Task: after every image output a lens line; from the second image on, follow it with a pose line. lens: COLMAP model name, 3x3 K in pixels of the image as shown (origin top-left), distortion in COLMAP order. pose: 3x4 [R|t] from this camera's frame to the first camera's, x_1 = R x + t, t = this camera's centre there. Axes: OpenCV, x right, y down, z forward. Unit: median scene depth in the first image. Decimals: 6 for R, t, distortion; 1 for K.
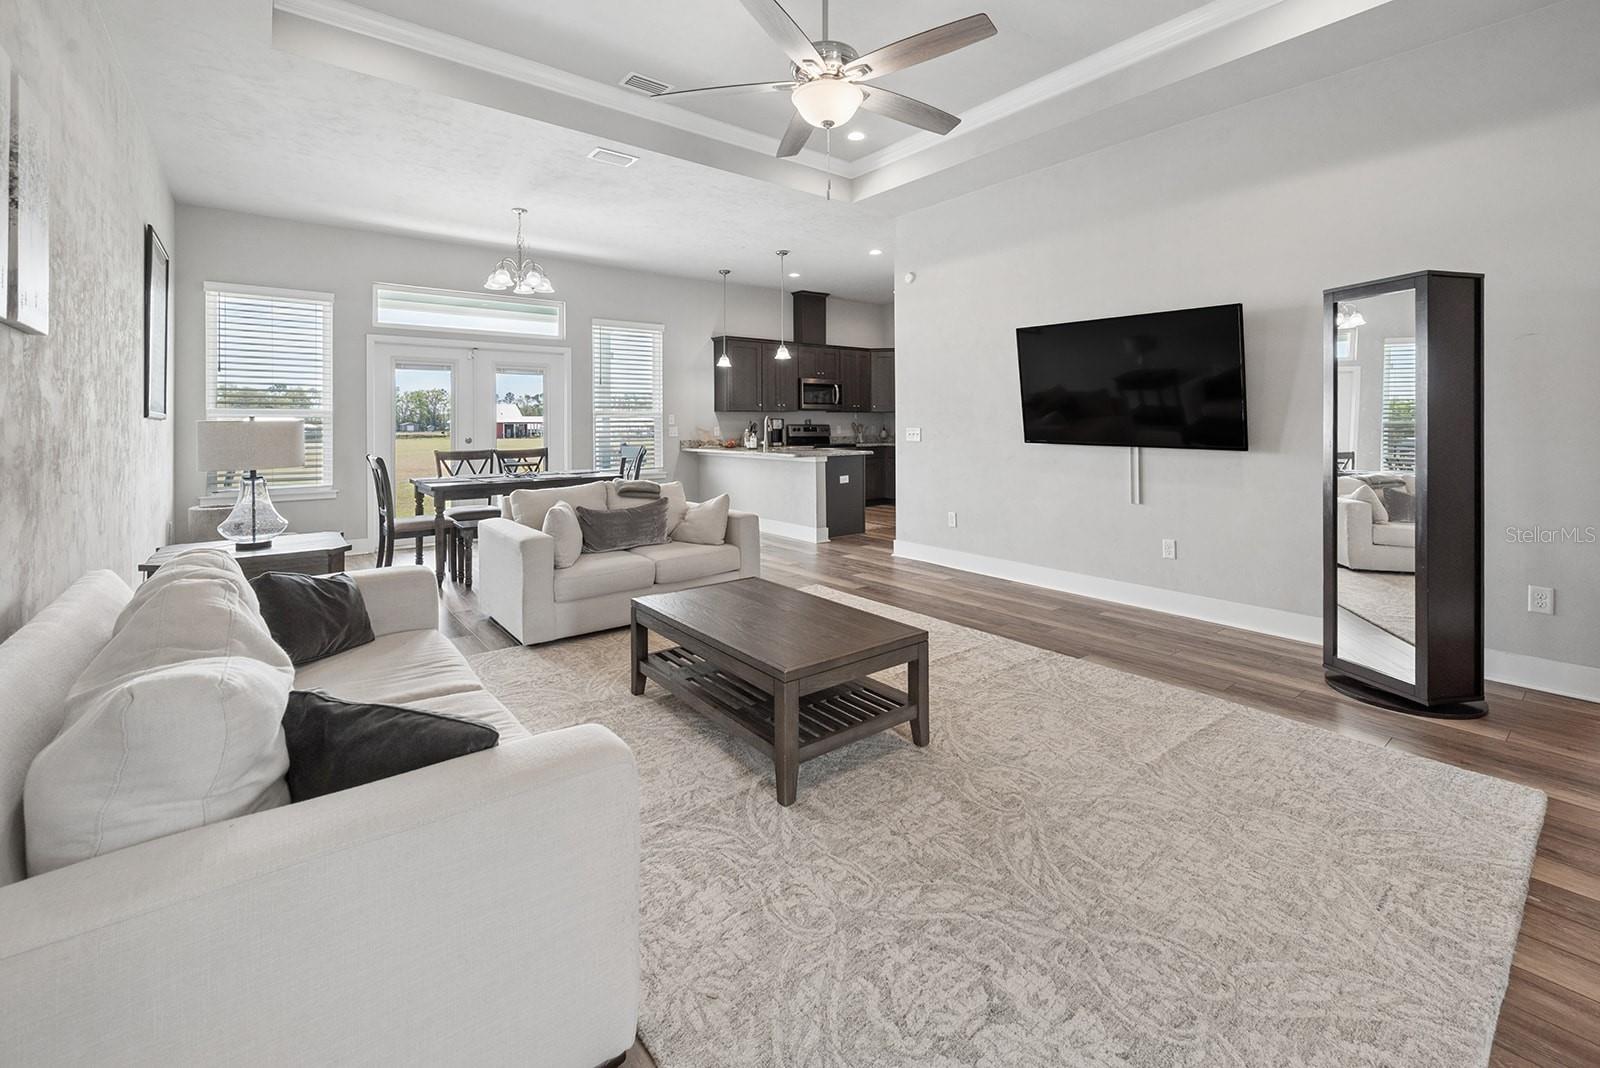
lens RADIAL K [[684.3, 0, 815.6], [0, 684.3, 420.9], [0, 0, 1]] dist [-0.002795, -0.001053]
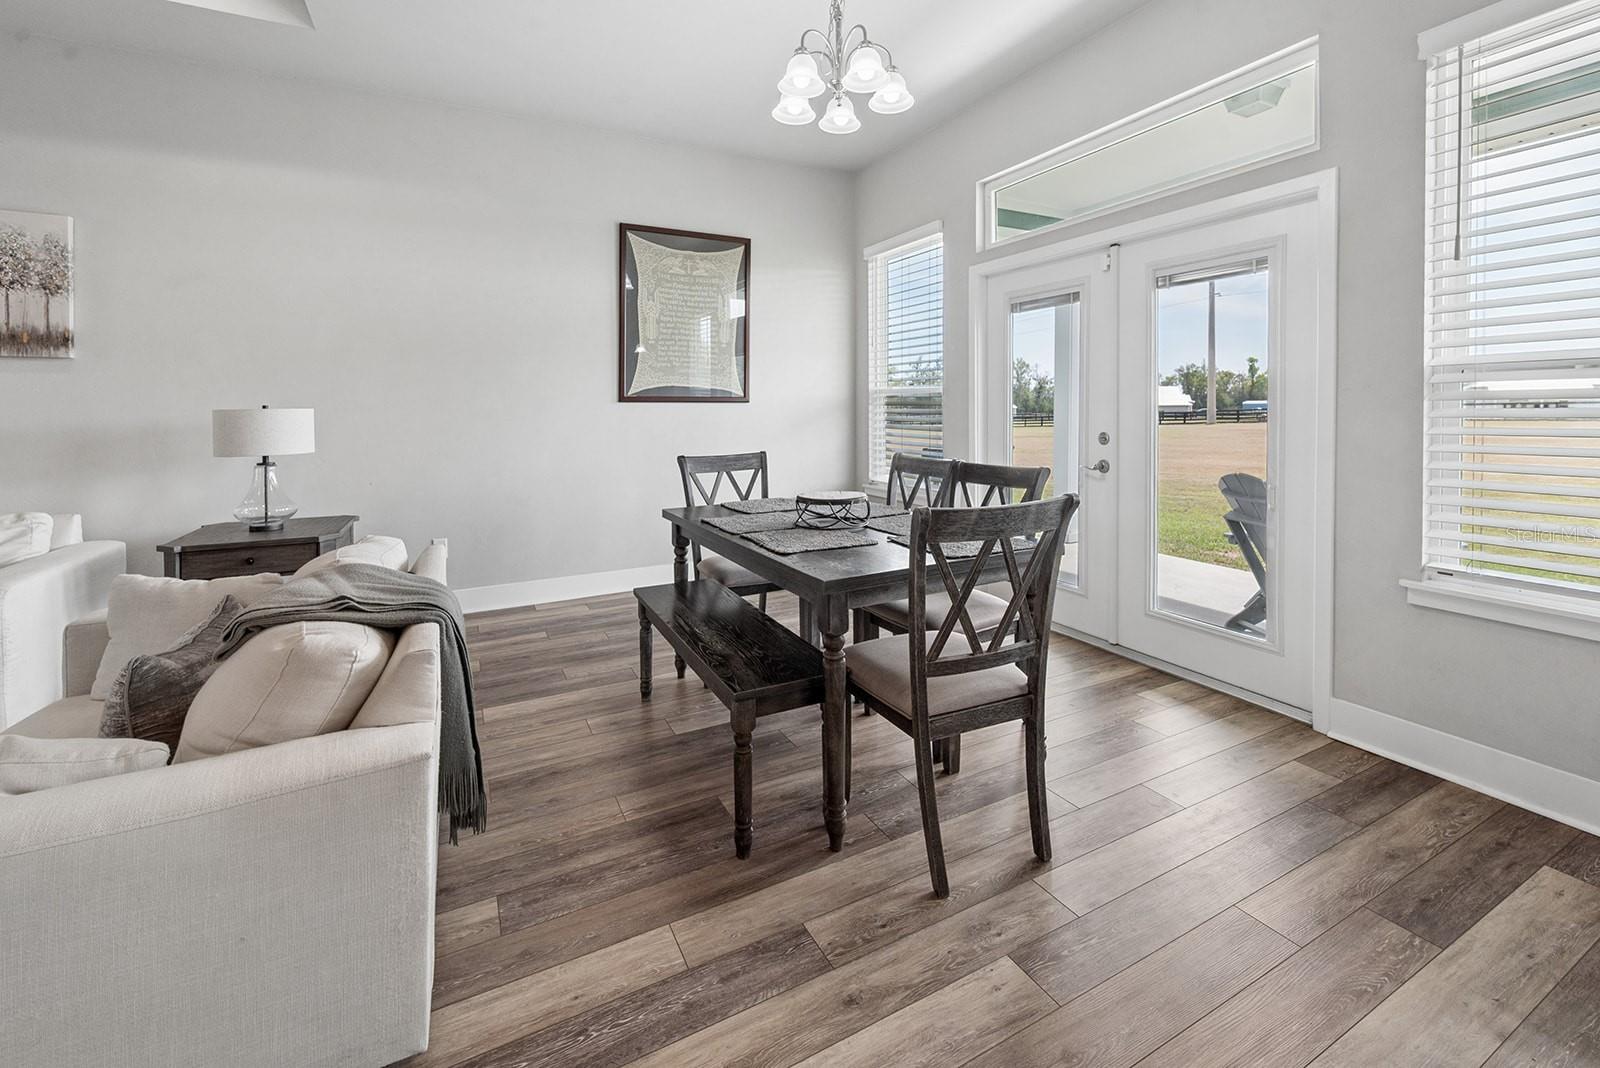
lens RADIAL K [[658.7, 0, 797.7], [0, 658.7, 427.5], [0, 0, 1]] dist [-0.002050, -0.000156]
pose [[-0.209280, 0.039024, -0.977077, 0.000630], [0.014232, 0.999219, 0.036860, 0.000705], [0.977752, -0.006192, -0.209672, 0.902251]]
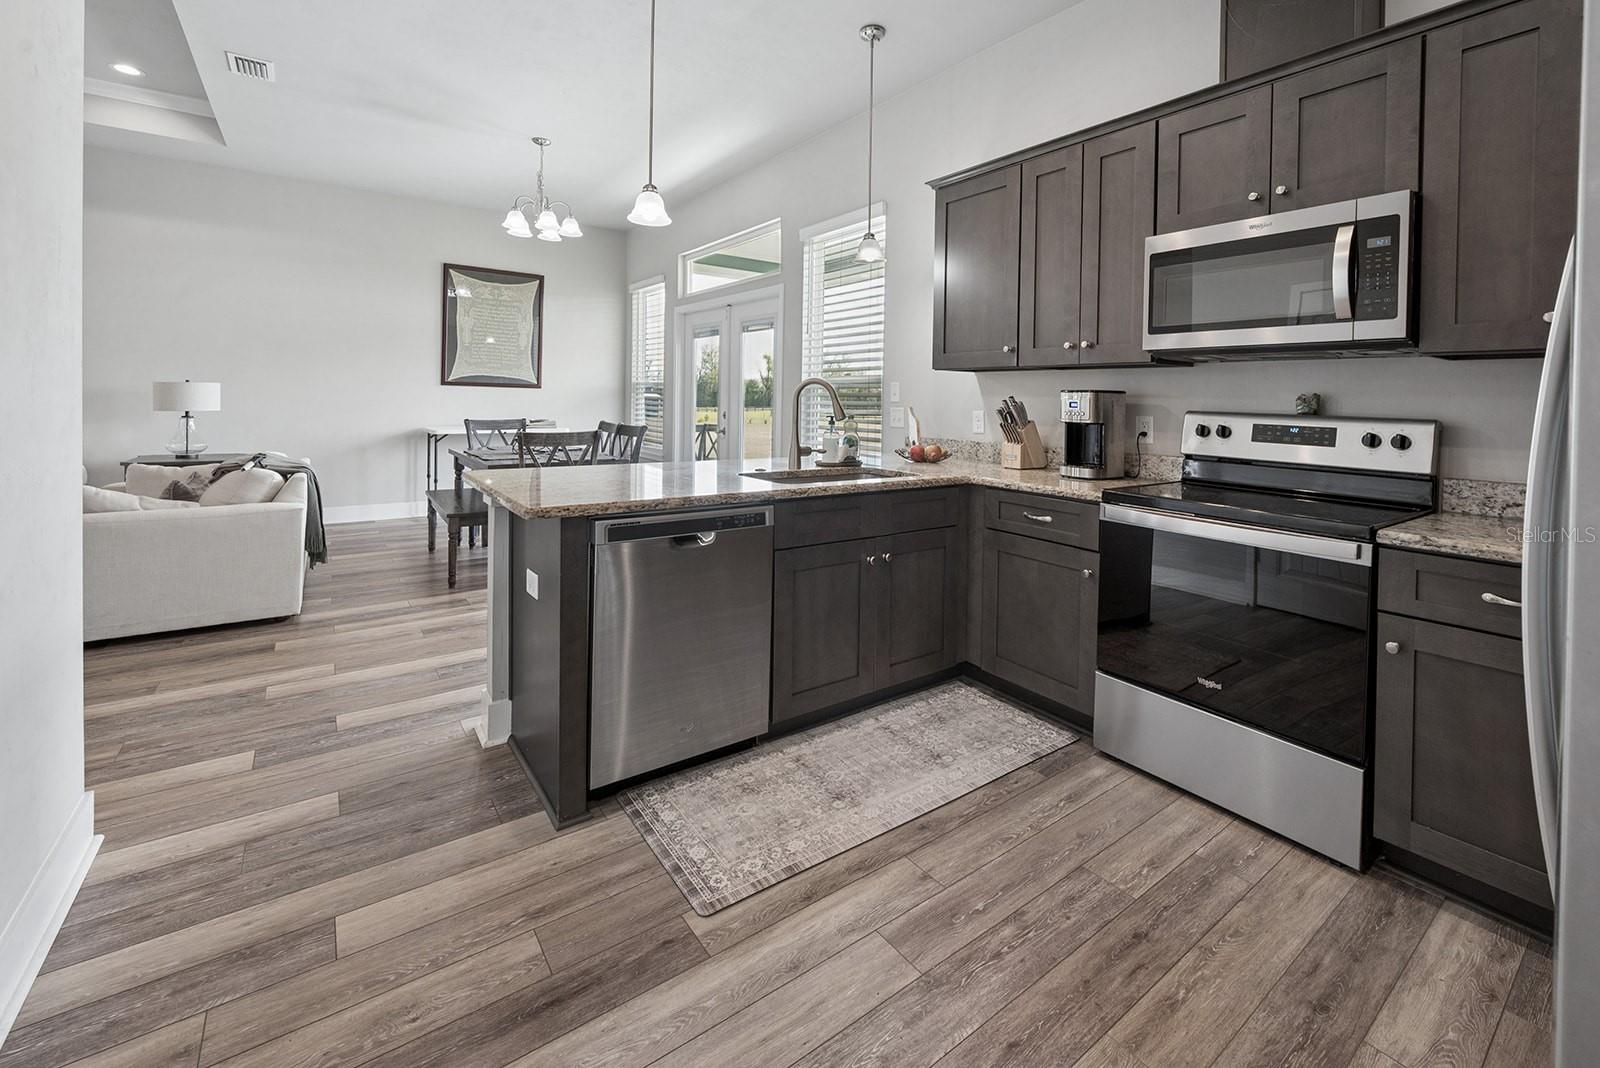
lens RADIAL K [[684.3, 0, 815.6], [0, 684.3, 420.9], [0, 0, 1]] dist [-0.002795, -0.001053]
pose [[-0.062657, 0.036880, -0.997353, 0.341959], [-0.017234, 0.999128, 0.038028, 0.001669], [0.997886, 0.019571, -0.061967, 1.186302]]
